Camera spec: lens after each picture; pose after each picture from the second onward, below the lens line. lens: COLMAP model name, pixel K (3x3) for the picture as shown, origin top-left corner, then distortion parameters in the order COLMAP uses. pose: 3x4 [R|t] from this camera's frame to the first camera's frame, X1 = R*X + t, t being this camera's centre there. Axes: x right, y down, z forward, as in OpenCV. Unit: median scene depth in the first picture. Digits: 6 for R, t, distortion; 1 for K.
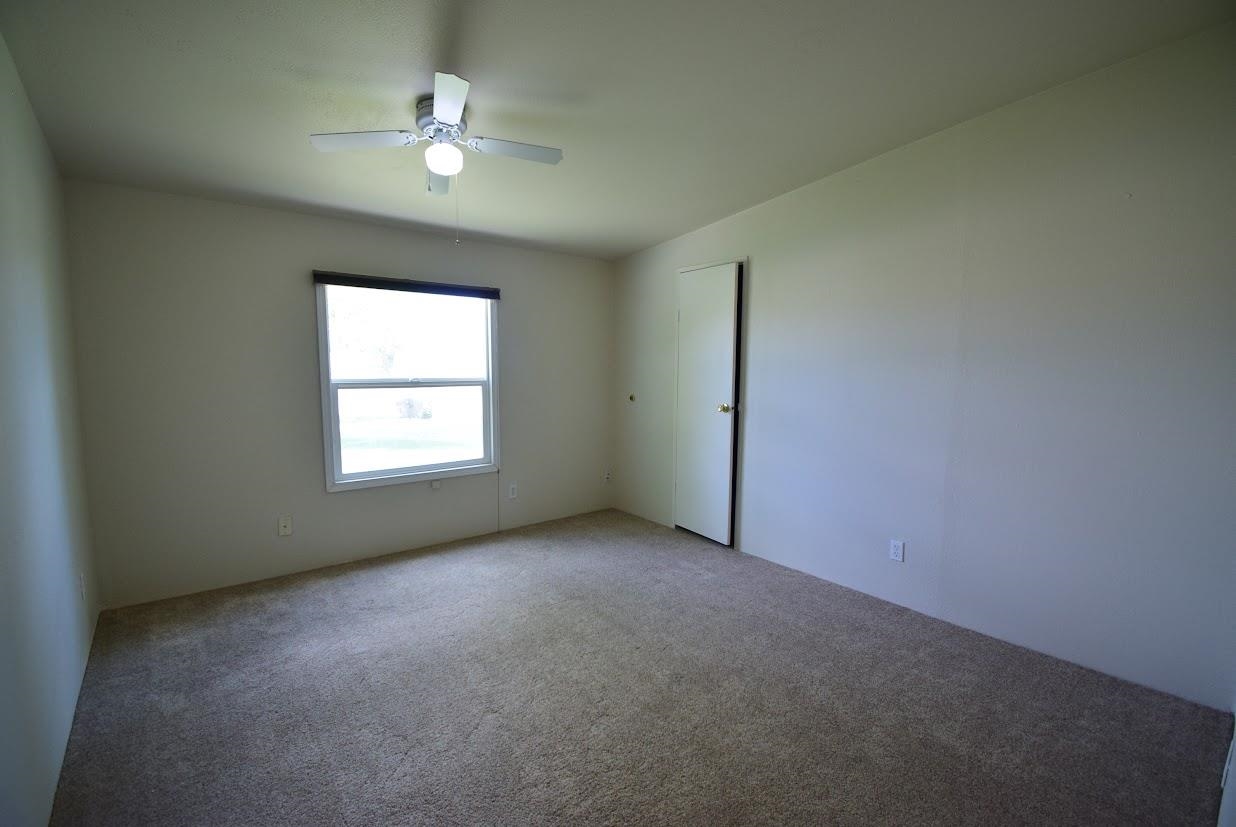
lens RADIAL K [[529.9, 0, 612.3], [0, 529.9, 412.7], [0, 0, 1]] dist [0.000247, 0.000024]
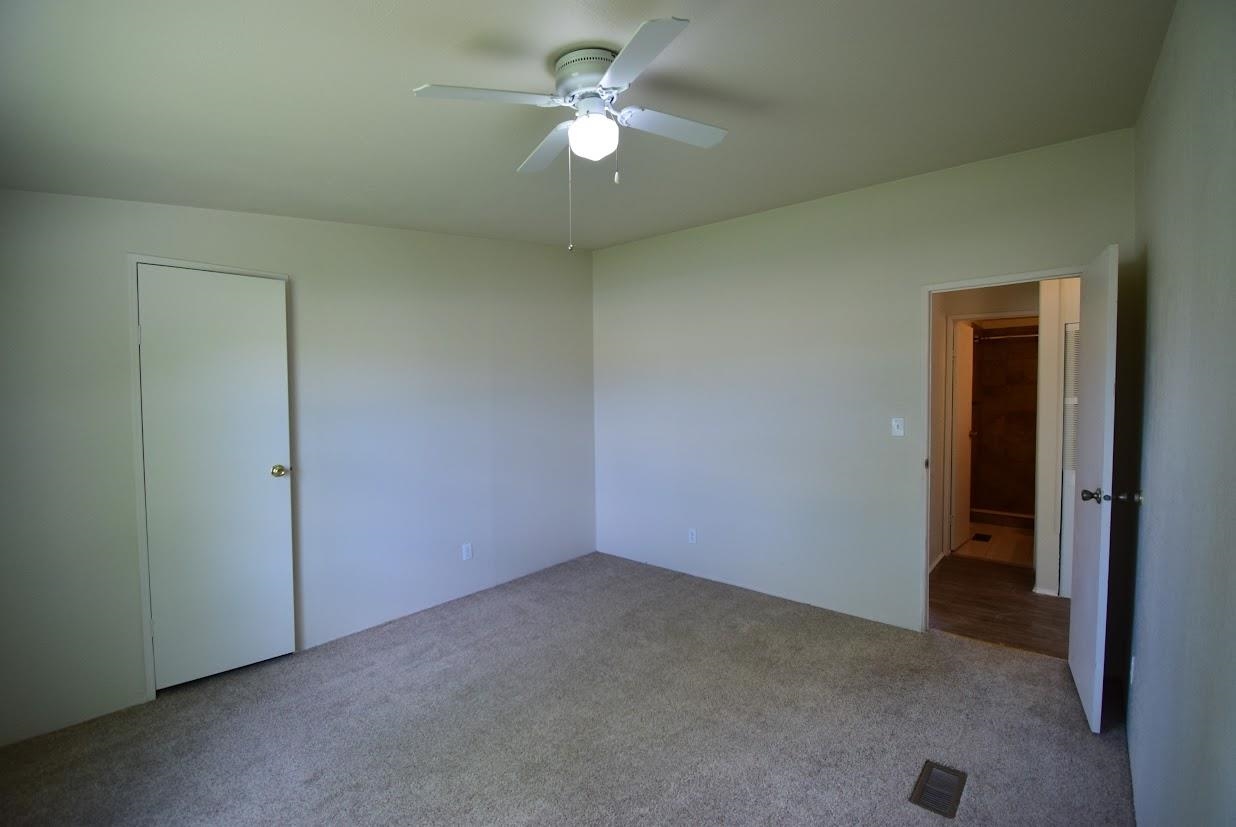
lens RADIAL K [[546.3, 0, 614.0], [0, 546.3, 417.6], [0, 0, 1]] dist [0.029934, -0.030274]
pose [[-0.169427, -0.054081, 0.984058, -0.625191], [0.097266, 0.992701, 0.071303, -0.092833], [-0.980731, 0.107796, -0.162930, 0.664432]]
